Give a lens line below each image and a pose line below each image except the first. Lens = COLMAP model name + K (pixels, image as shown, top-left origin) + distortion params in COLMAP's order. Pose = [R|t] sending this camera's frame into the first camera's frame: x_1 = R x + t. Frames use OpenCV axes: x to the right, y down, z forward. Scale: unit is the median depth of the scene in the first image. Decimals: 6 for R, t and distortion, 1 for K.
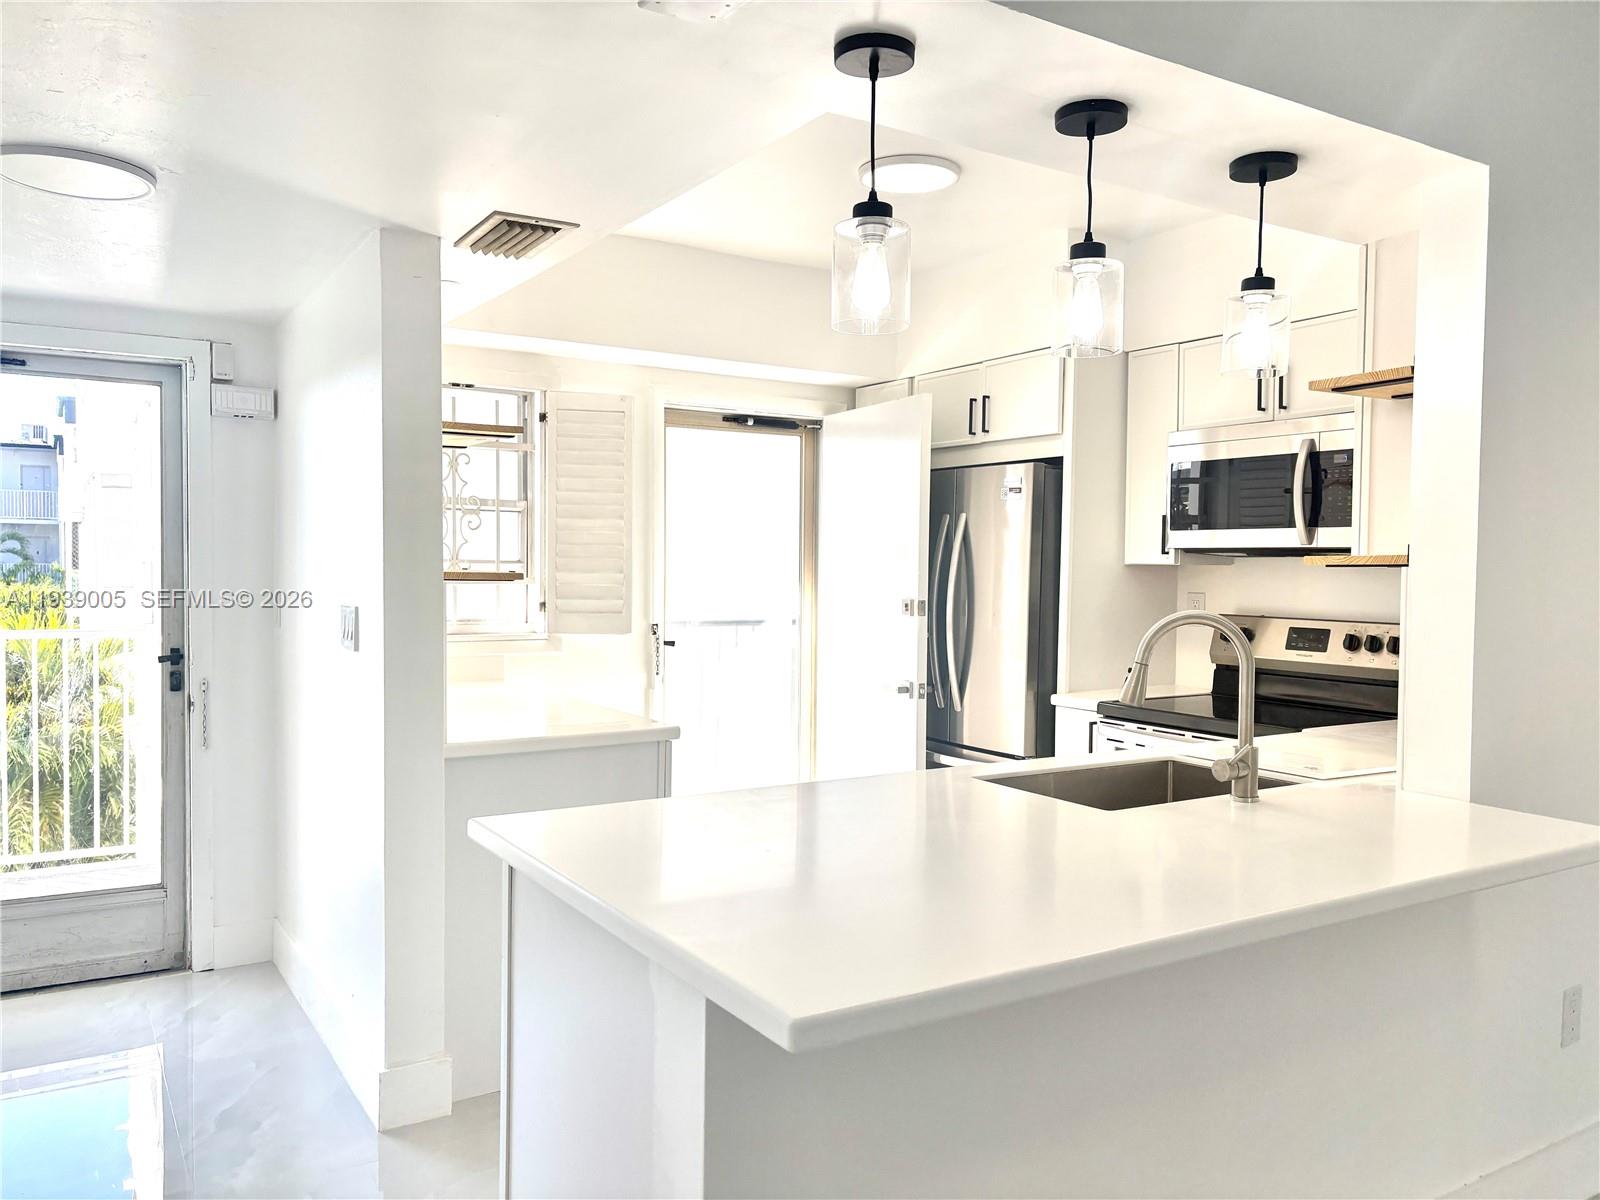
lens RADIAL K [[1200.8, 0, 809.4], [0, 1200.8, 615.8], [0, 0, 1]] dist [0.044248, -0.001291]
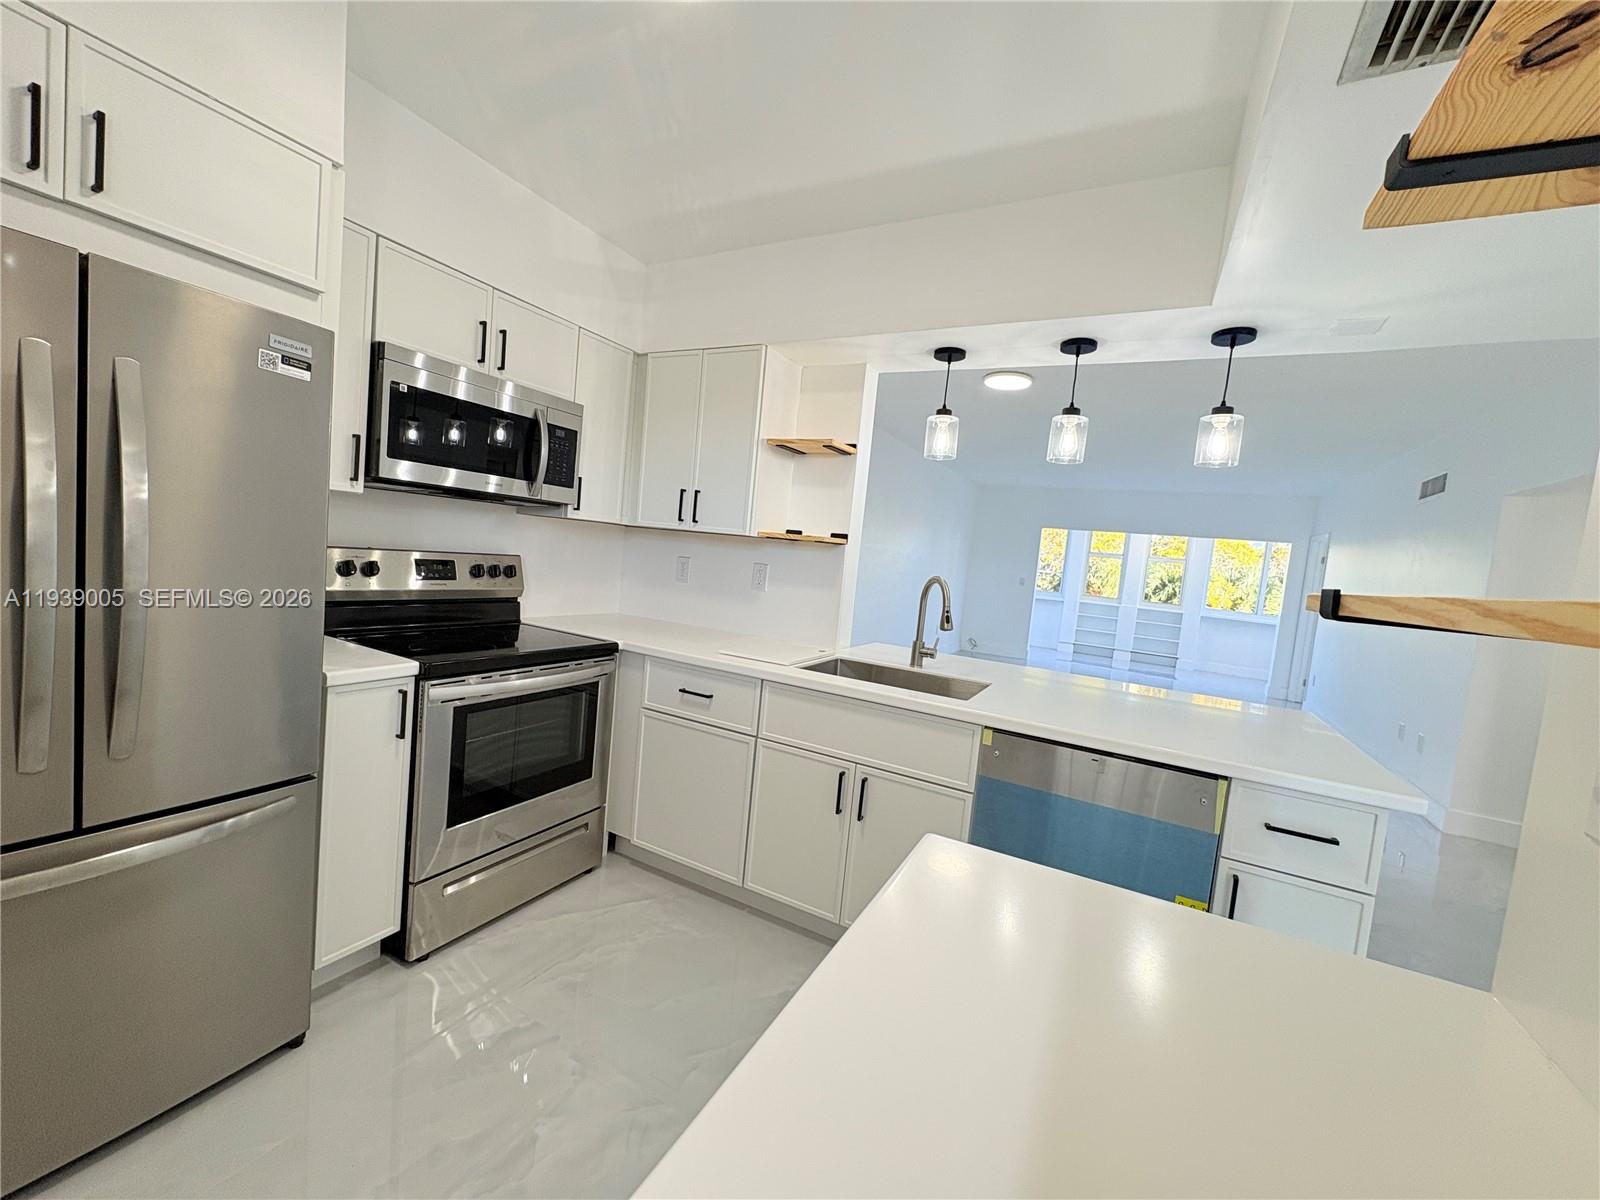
lens RADIAL K [[665.5, 0, 770.7], [0, 665.5, 594.6], [0, 0, 1]] dist [0.025265, 0.000090]
pose [[-0.479482, -0.115700, 0.869891, -0.281322], [-0.061664, 0.993262, 0.098120, -0.037853], [-0.875383, -0.006594, -0.483385, 1.030498]]
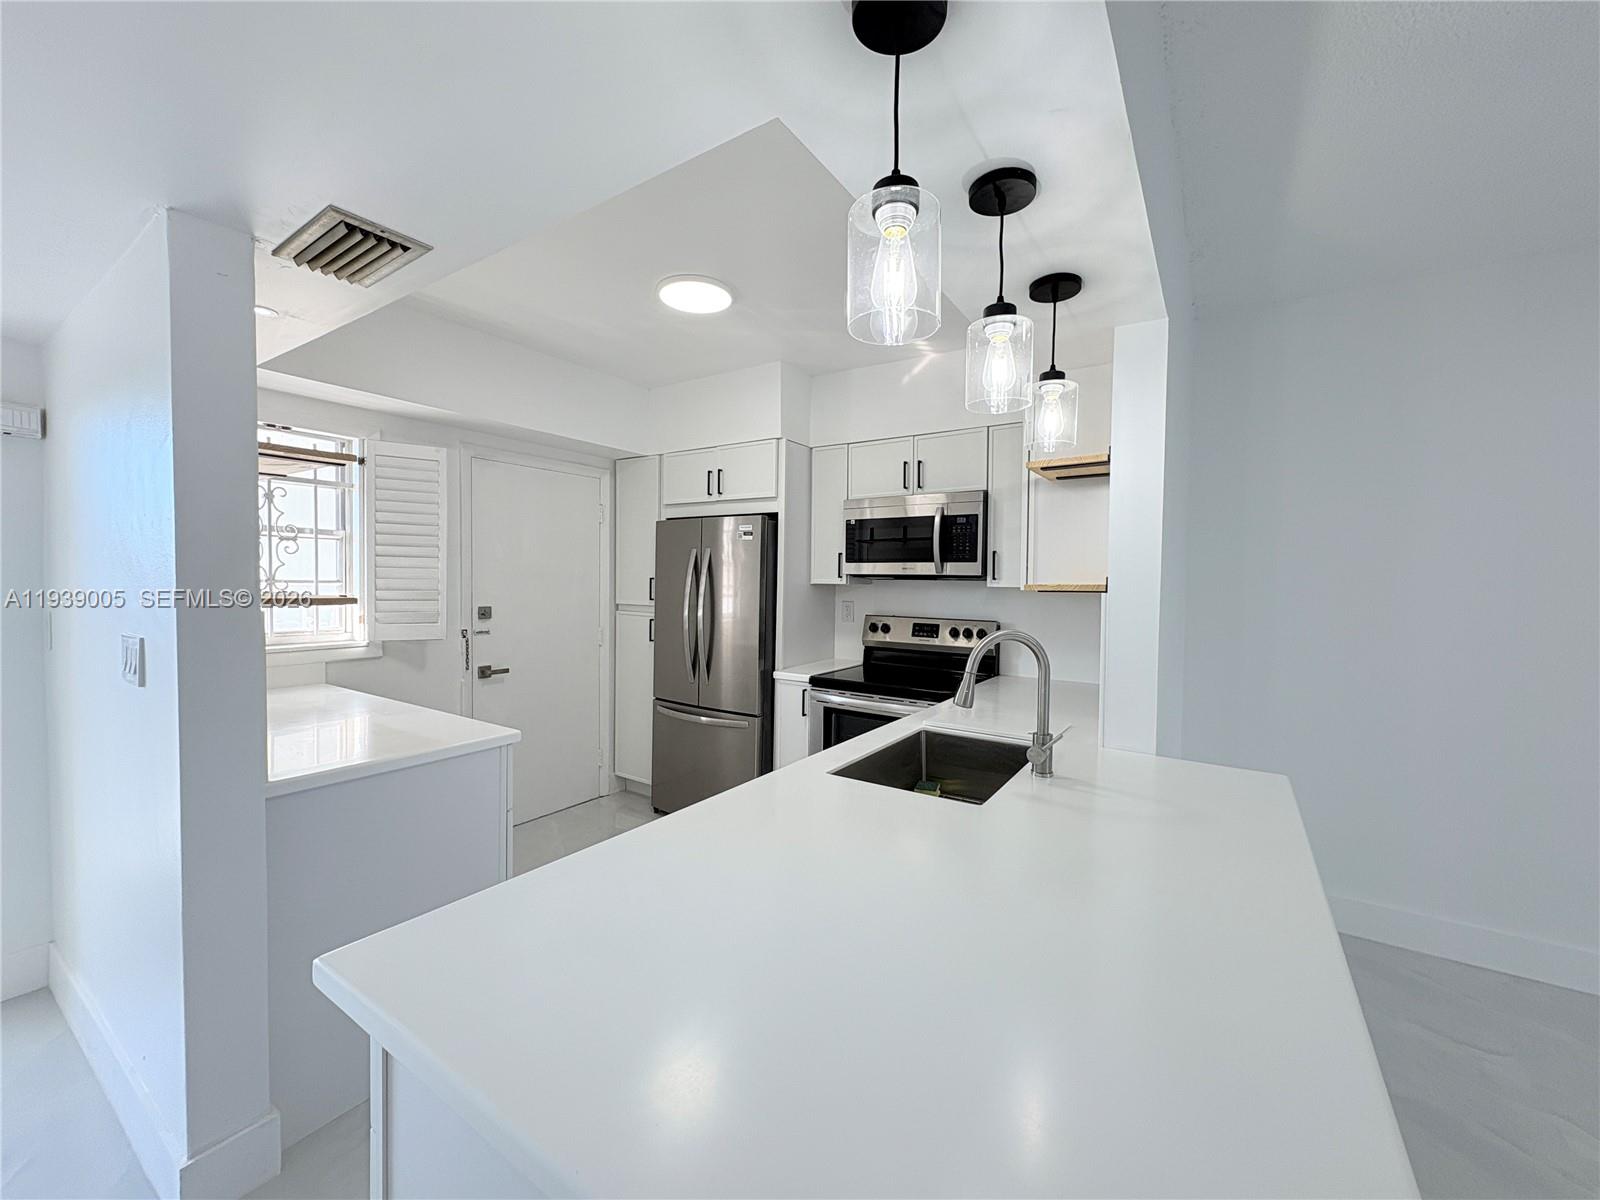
lens RADIAL K [[632.7, 0, 800.0], [0, 632.7, 600.0], [0, 0, 1]] dist [0.000672, 0.000271]
pose [[0.914899, -0.011658, 0.403516, -0.088853], [0.014076, 0.999896, -0.003027, -0.021531], [-0.403438, 0.008449, 0.914968, 0.284679]]
